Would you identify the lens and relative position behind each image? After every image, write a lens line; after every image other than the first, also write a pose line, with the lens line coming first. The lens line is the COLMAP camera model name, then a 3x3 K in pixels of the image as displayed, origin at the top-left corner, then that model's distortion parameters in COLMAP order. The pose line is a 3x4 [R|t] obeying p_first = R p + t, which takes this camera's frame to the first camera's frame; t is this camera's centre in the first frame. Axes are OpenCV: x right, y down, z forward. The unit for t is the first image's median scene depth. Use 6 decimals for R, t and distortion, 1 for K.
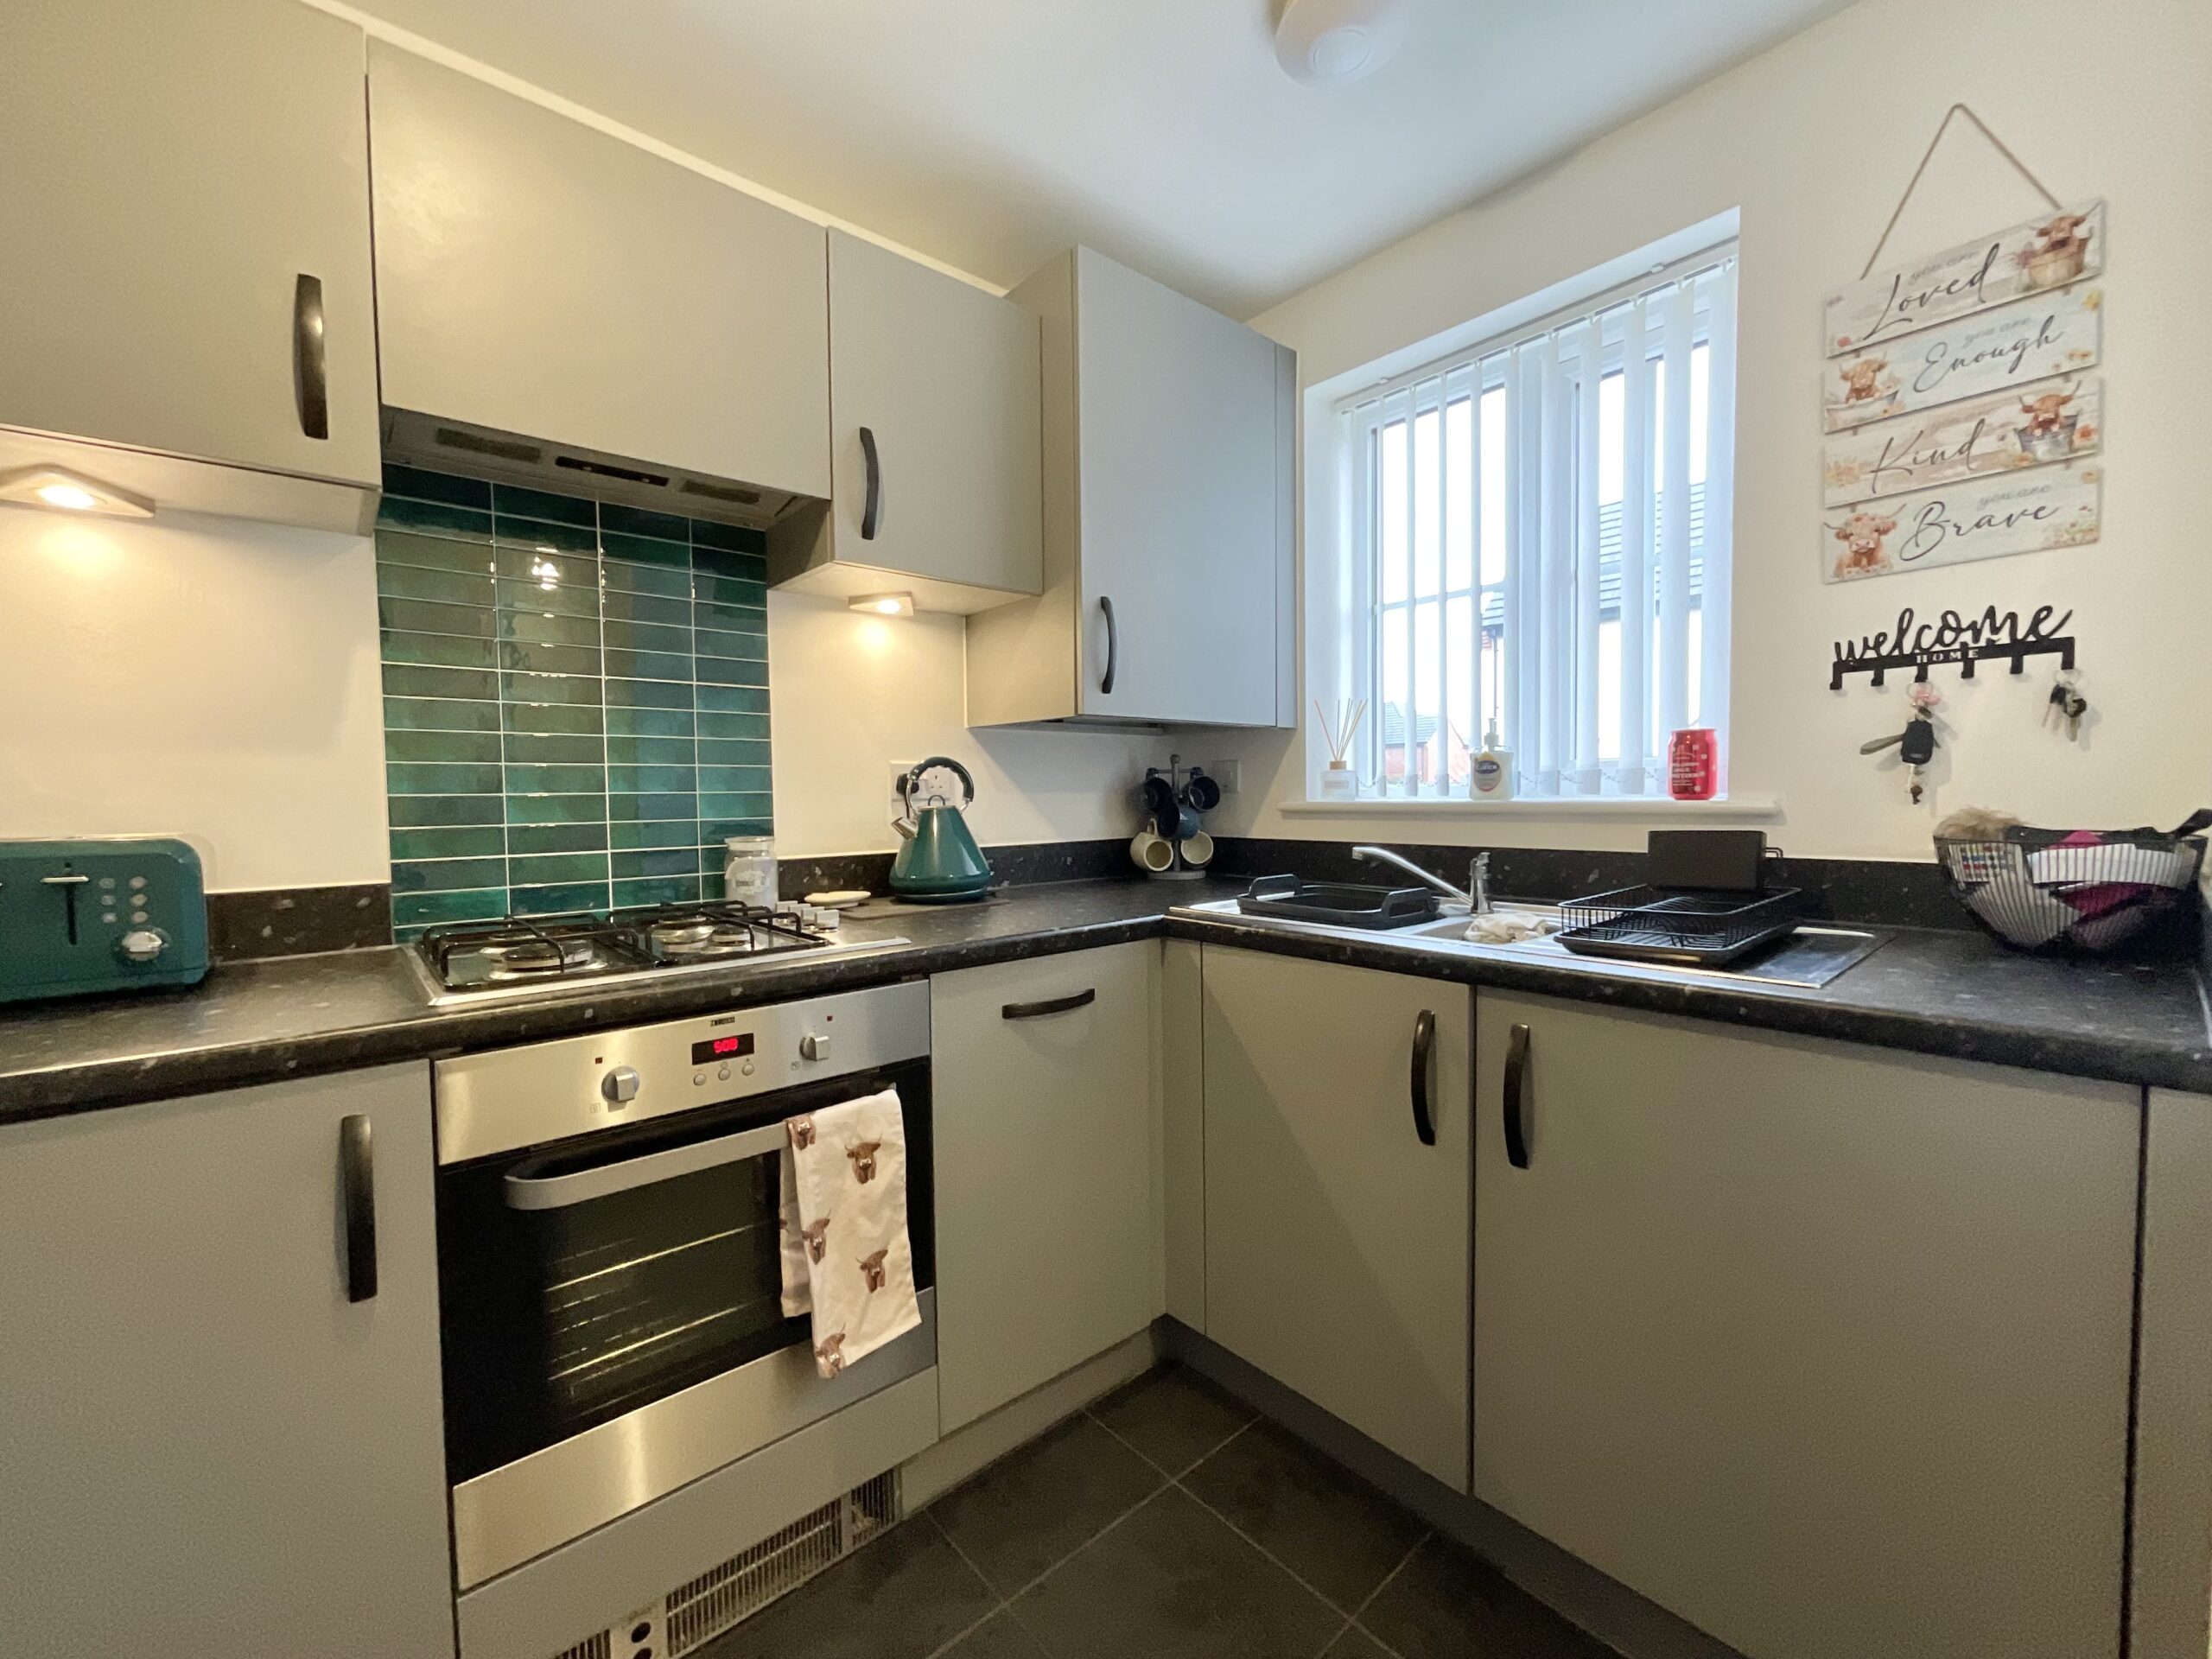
lens RADIAL K [[905.4, 0, 1123.3], [0, 905.4, 827.7], [0, 0, 1]] dist [0.003961, 0.000303]
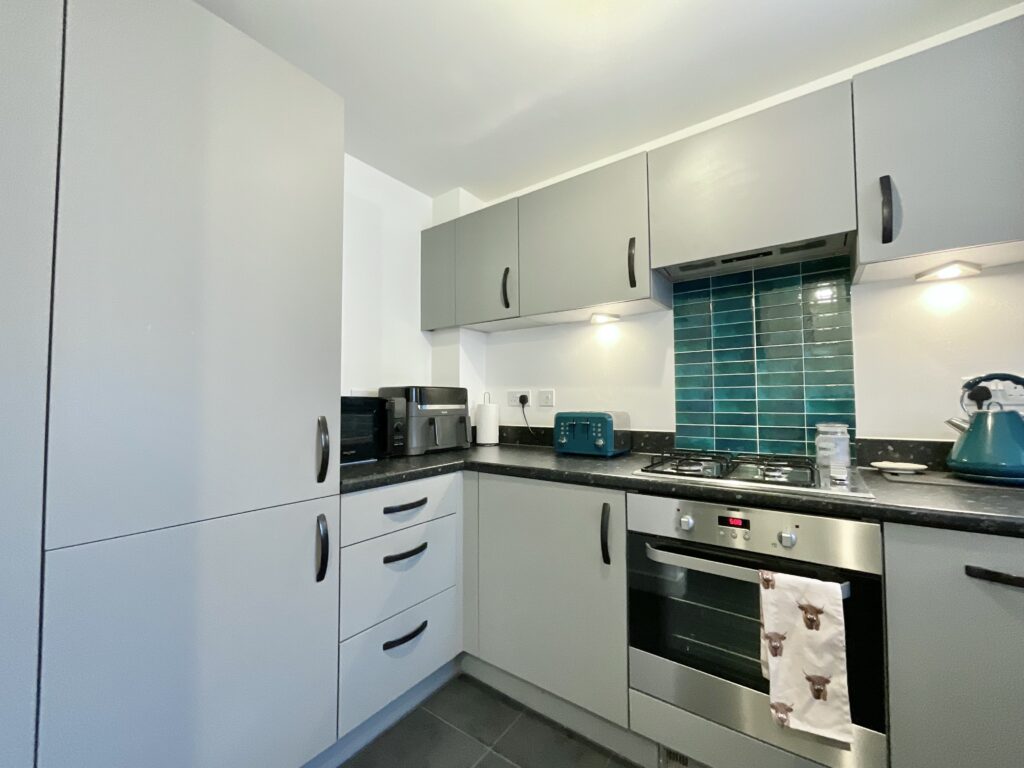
lens RADIAL K [[419.1, 0, 520.2], [0, 419.1, 387.4], [0, 0, 1]] dist [0.003961, 0.000303]
pose [[0.232557, -0.024020, -0.972286, 0.335706], [-0.036157, 0.998790, -0.033323, -0.015588], [0.971911, 0.042905, 0.231407, 0.240917]]
